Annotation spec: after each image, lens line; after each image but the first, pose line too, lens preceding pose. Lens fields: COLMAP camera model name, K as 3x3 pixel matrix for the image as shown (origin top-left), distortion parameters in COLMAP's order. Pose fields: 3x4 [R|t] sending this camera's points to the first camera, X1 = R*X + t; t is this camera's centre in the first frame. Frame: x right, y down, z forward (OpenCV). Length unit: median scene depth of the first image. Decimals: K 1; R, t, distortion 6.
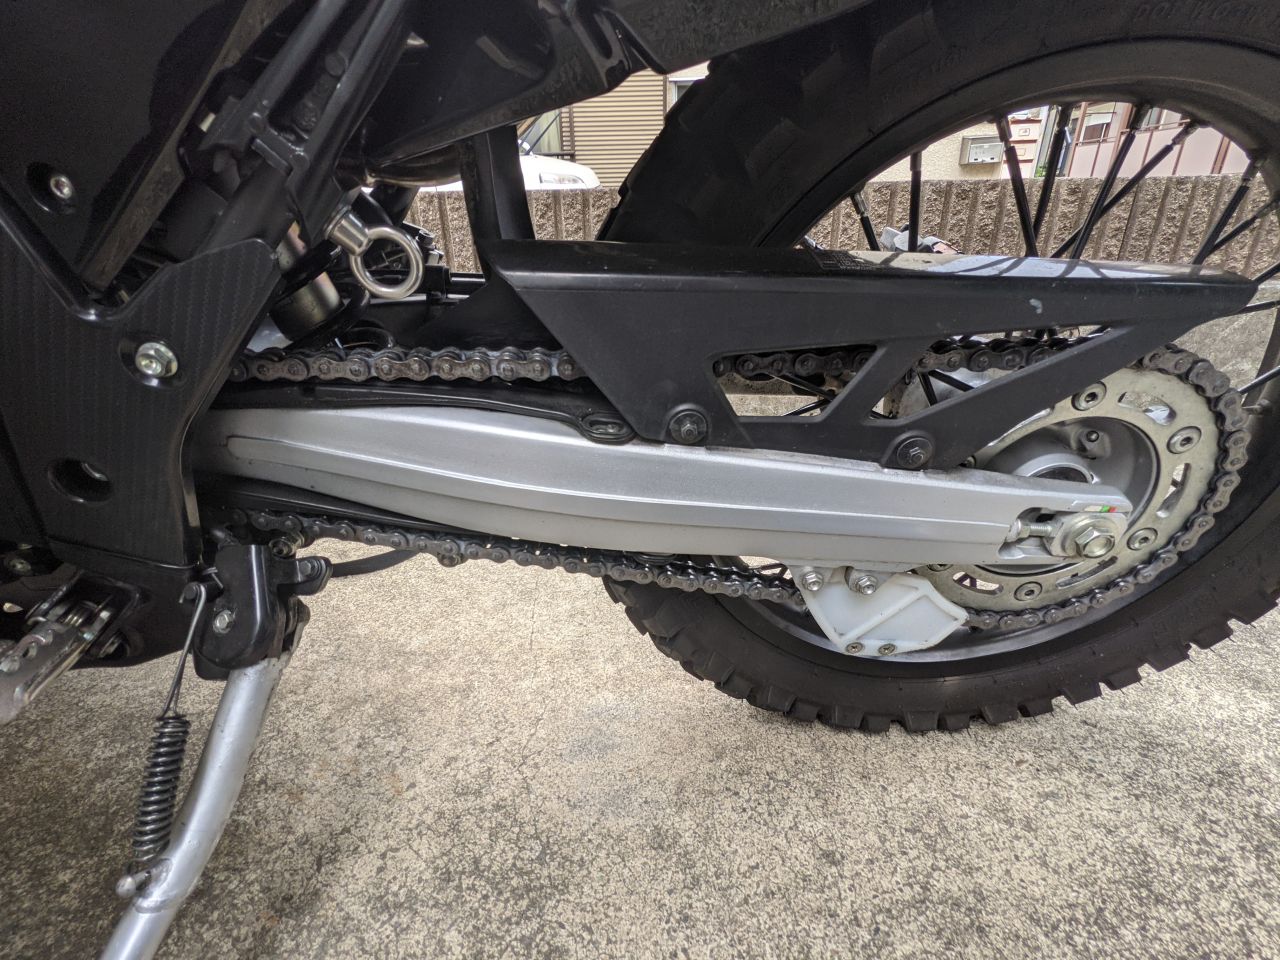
lens RADIAL K [[600.8, 0, 639.3], [0, 600.8, 477.8], [0, 0, 1]] dist [0.005218, 0.000743]
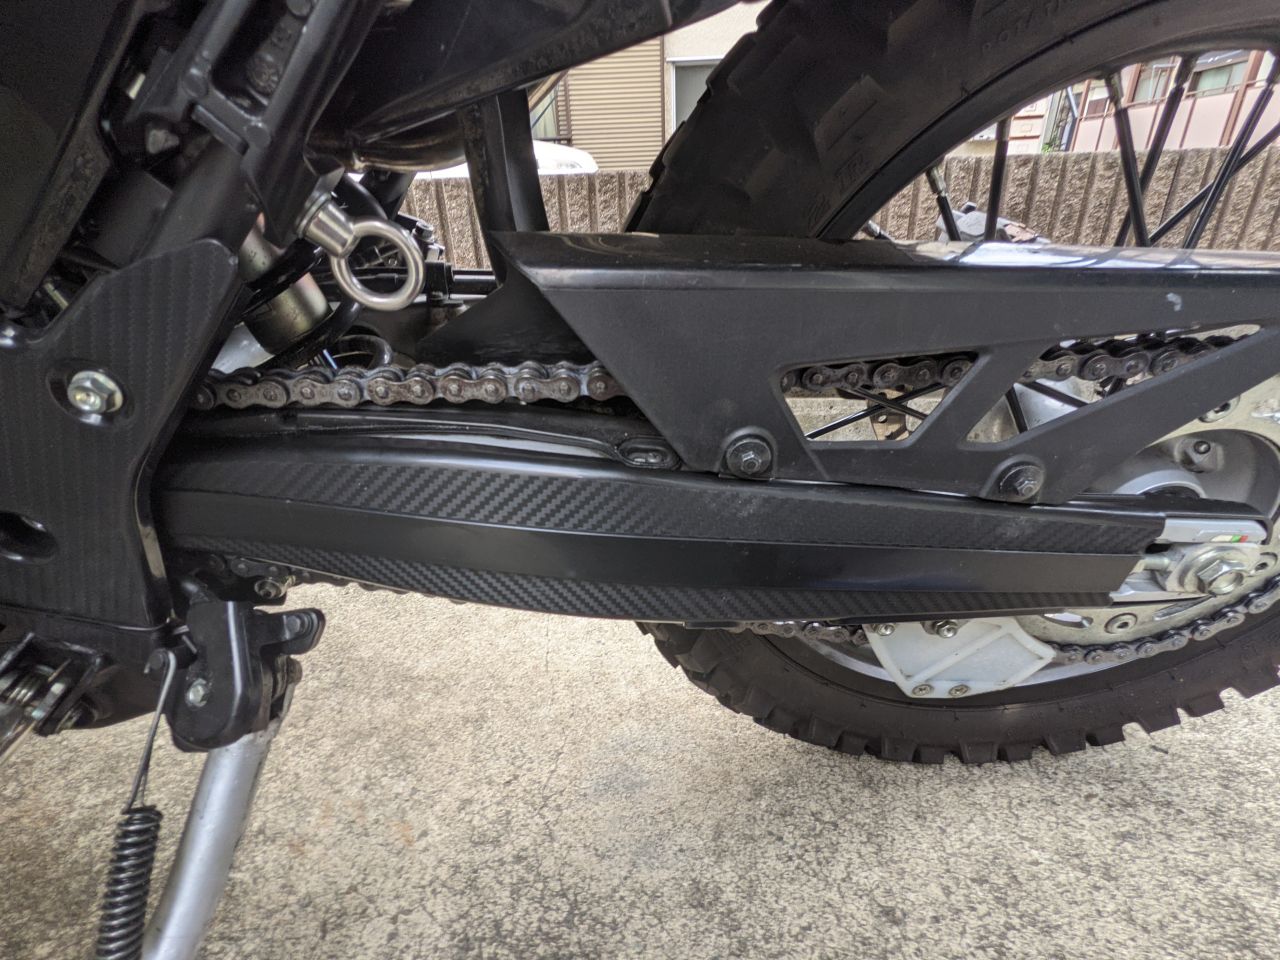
lens RADIAL K [[608.7, 0, 643.3], [0, 608.7, 480.7], [0, 0, 1]] dist [0.002464, 0.002090]
pose [[0.999826, -0.018613, -0.001285, -0.038393], [0.018635, 0.999634, 0.019636, -0.042965], [0.000919, -0.019657, 0.999806, 0.099214]]
